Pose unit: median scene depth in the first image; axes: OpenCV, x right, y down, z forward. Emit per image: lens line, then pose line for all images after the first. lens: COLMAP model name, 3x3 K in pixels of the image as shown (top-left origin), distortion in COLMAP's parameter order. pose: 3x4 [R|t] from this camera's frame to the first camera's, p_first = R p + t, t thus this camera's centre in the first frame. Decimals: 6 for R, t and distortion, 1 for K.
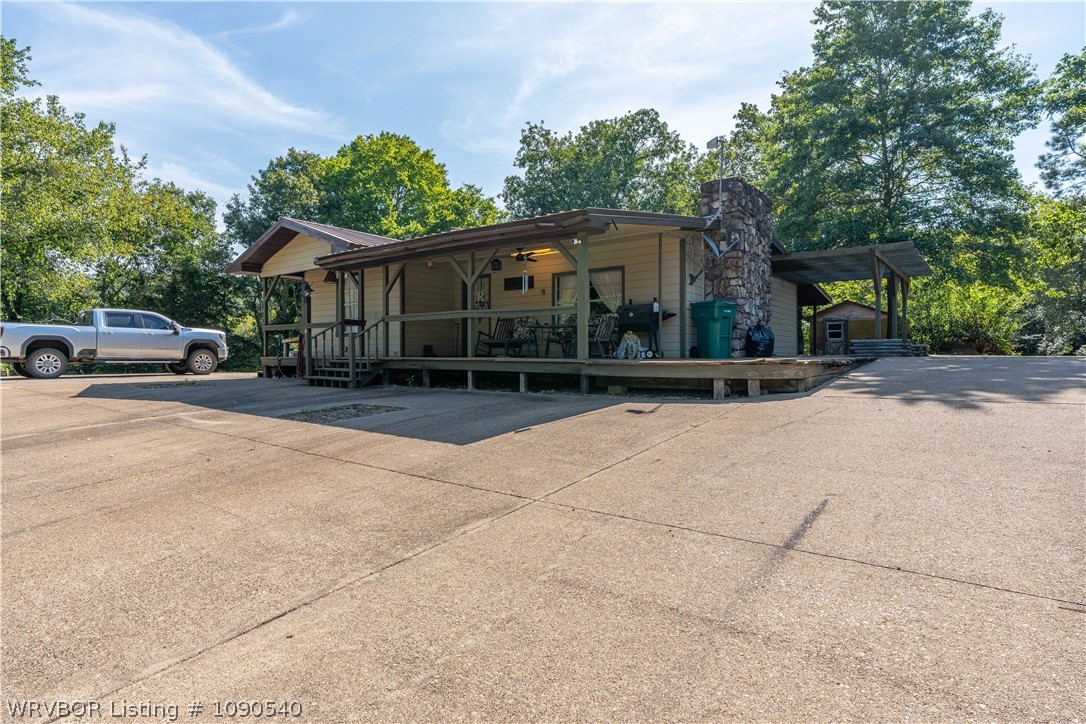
lens RADIAL K [[609.6, 0, 542.9], [0, 609.6, 360.8], [0, 0, 1]] dist [-0.000049, 0.000000]
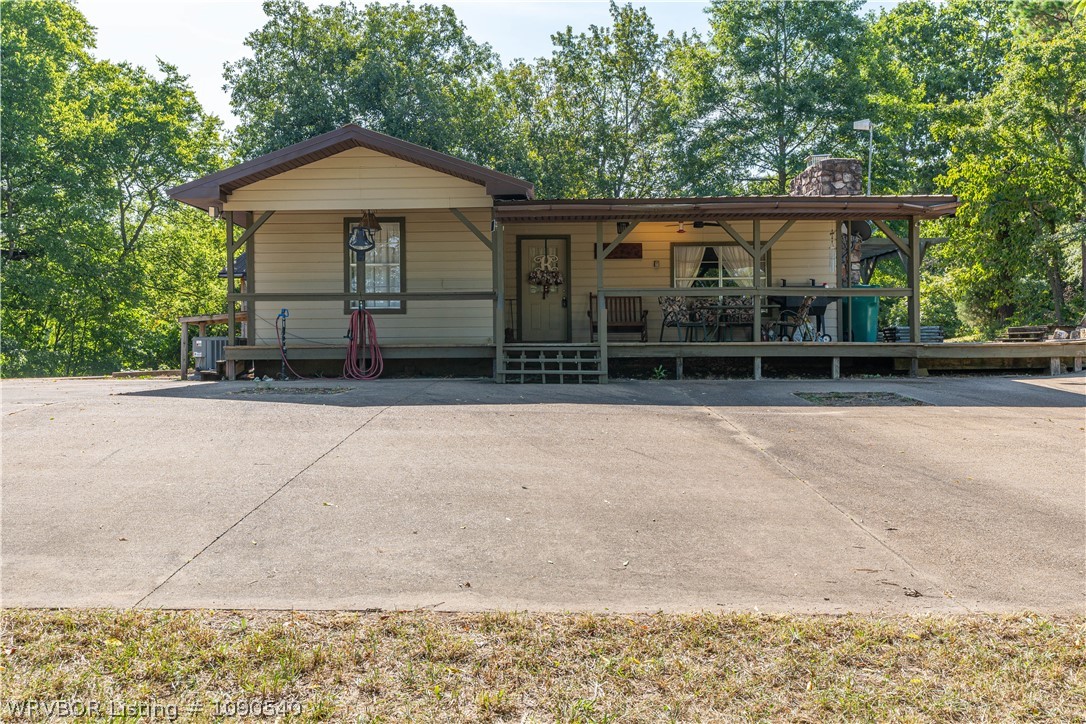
lens RADIAL K [[940.3, 0, 543.1], [0, 940.3, 361.5], [0, 0, 1]] dist [0.006166, 0.000950]
pose [[0.782377, -0.013665, 0.622655, -1.104120], [0.012826, 0.999901, 0.005828, 0.009994], [-0.622673, 0.003427, 0.782475, 0.135699]]
